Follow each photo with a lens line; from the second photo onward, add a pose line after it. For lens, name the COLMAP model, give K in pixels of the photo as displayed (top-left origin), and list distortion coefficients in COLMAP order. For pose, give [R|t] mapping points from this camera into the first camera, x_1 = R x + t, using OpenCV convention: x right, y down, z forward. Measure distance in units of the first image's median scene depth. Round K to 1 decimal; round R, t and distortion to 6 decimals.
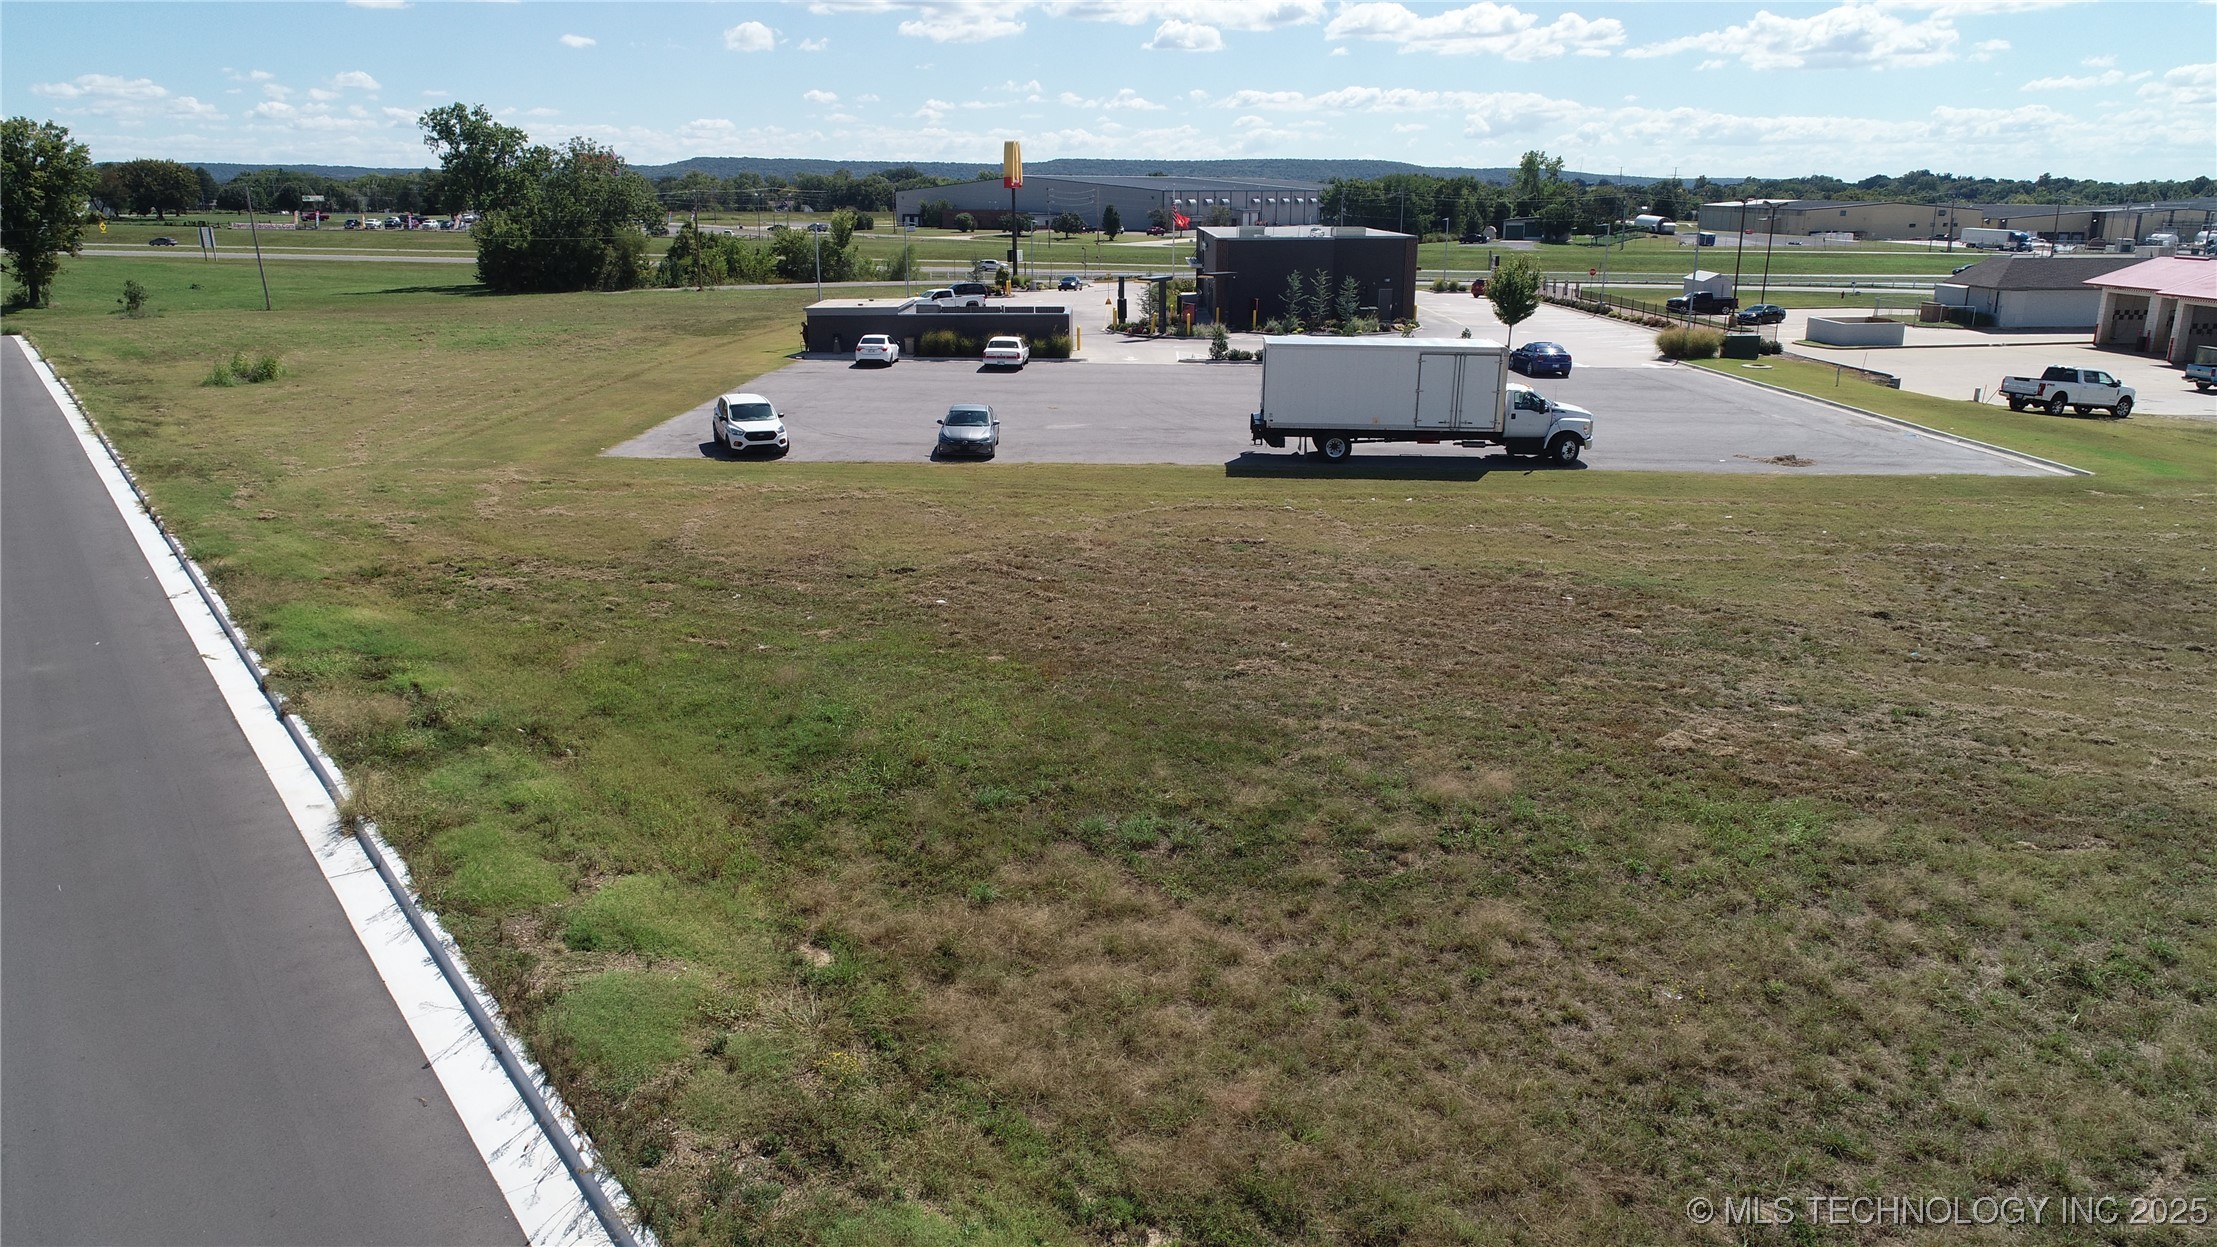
lens RADIAL K [[1487.8, 0, 1108.5], [0, 1487.8, 623.5], [0, 0, 1]] dist [-0.001973, 0.001120]
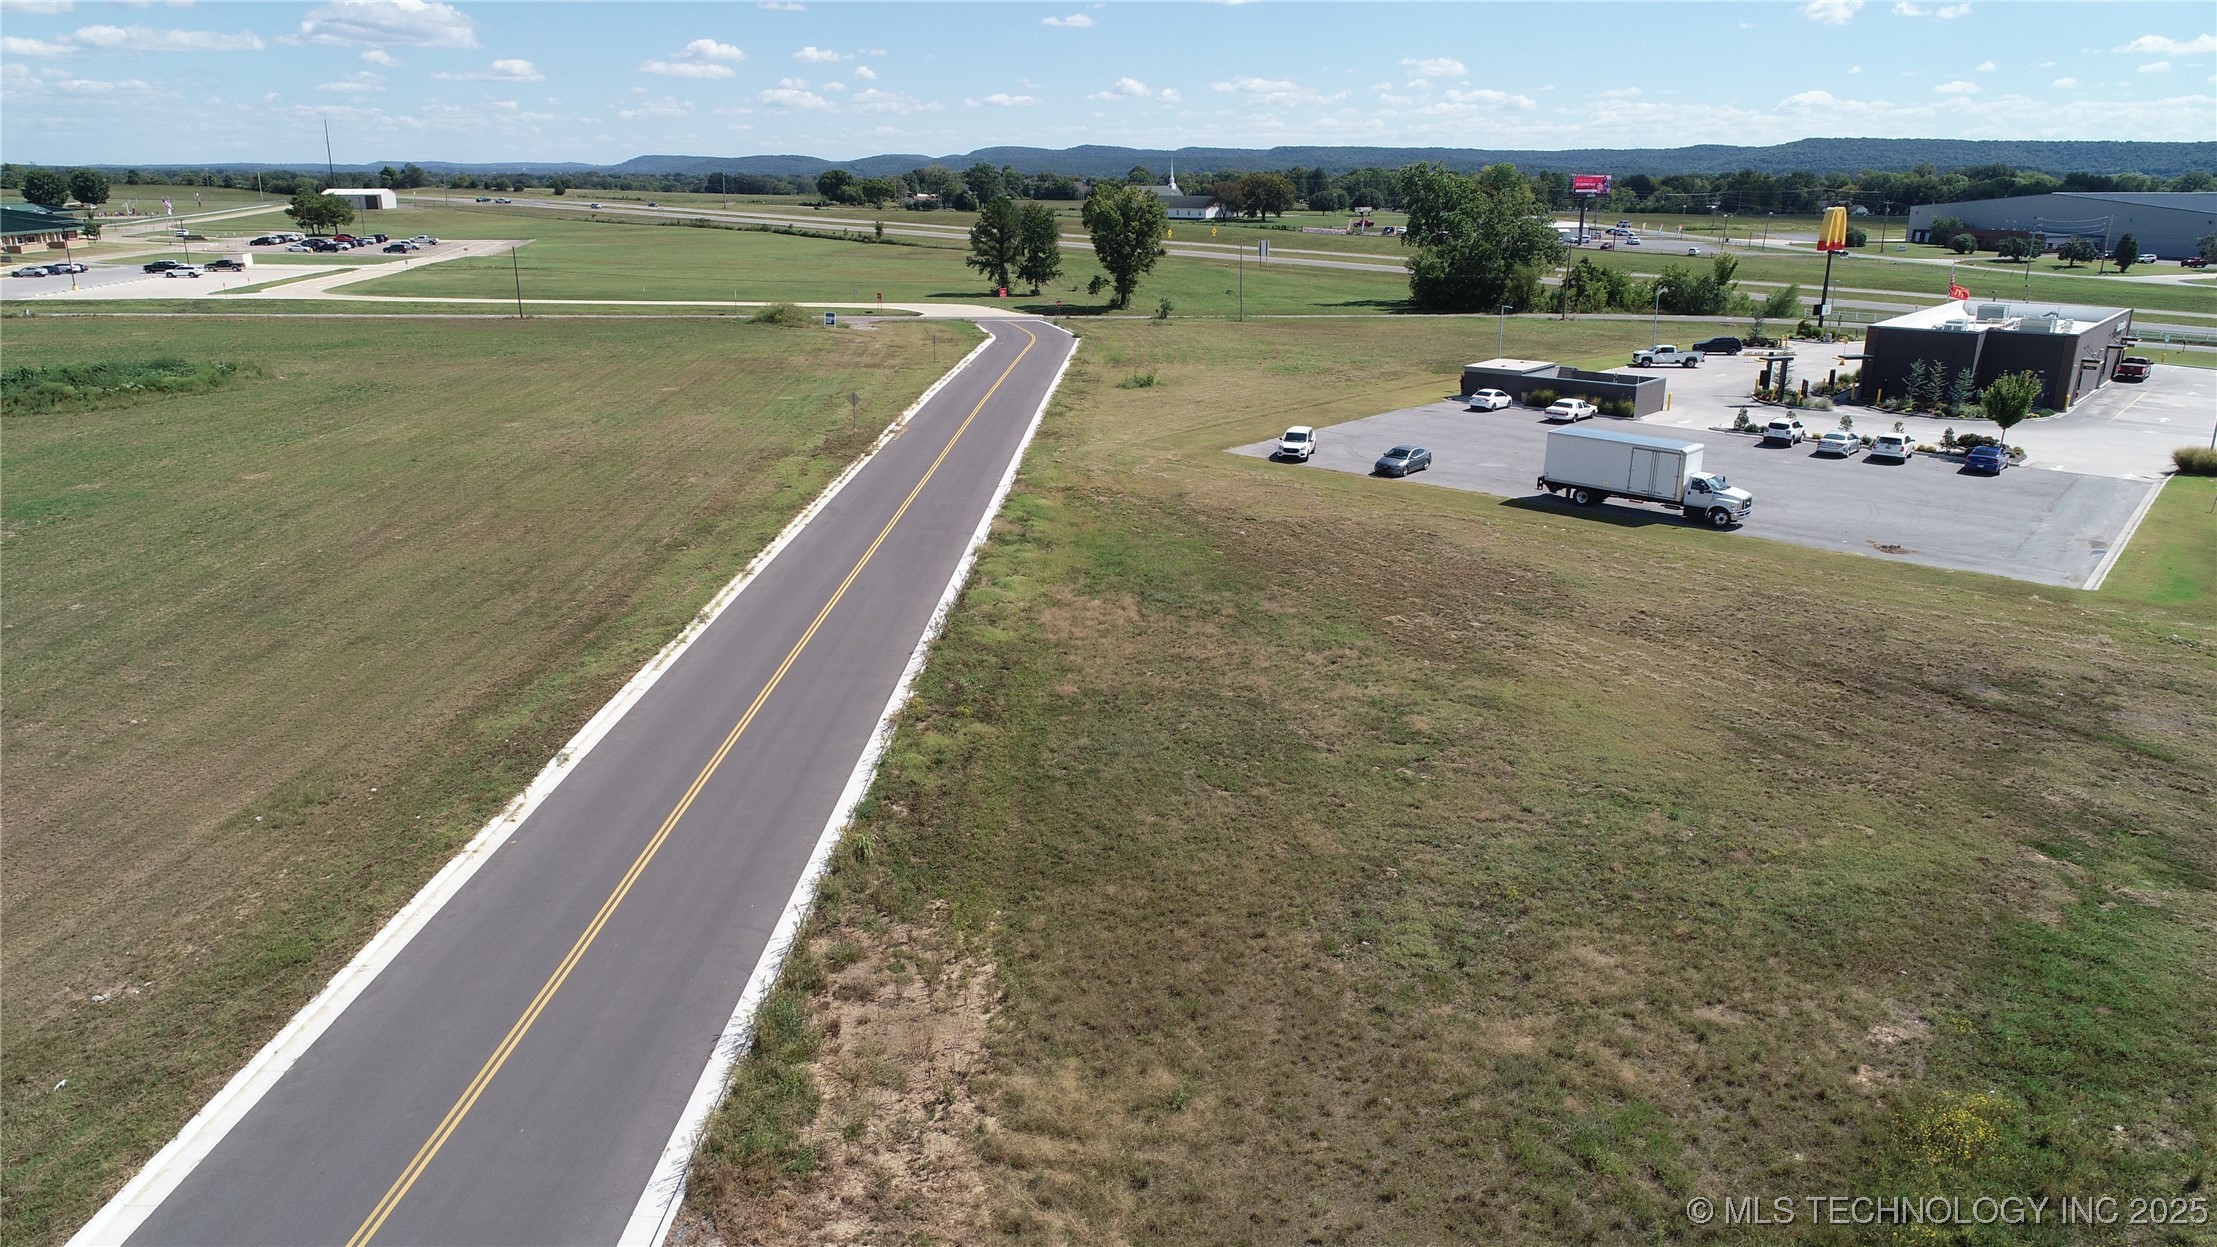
lens RADIAL K [[1487.8, 0, 1108.5], [0, 1487.8, 623.5], [0, 0, 1]] dist [-0.001973, 0.001120]
pose [[0.774920, 0.187869, -0.603494, 0.204802], [-0.179955, 0.980867, 0.074274, -0.001711], [0.605901, 0.051045, 0.793901, -0.172485]]
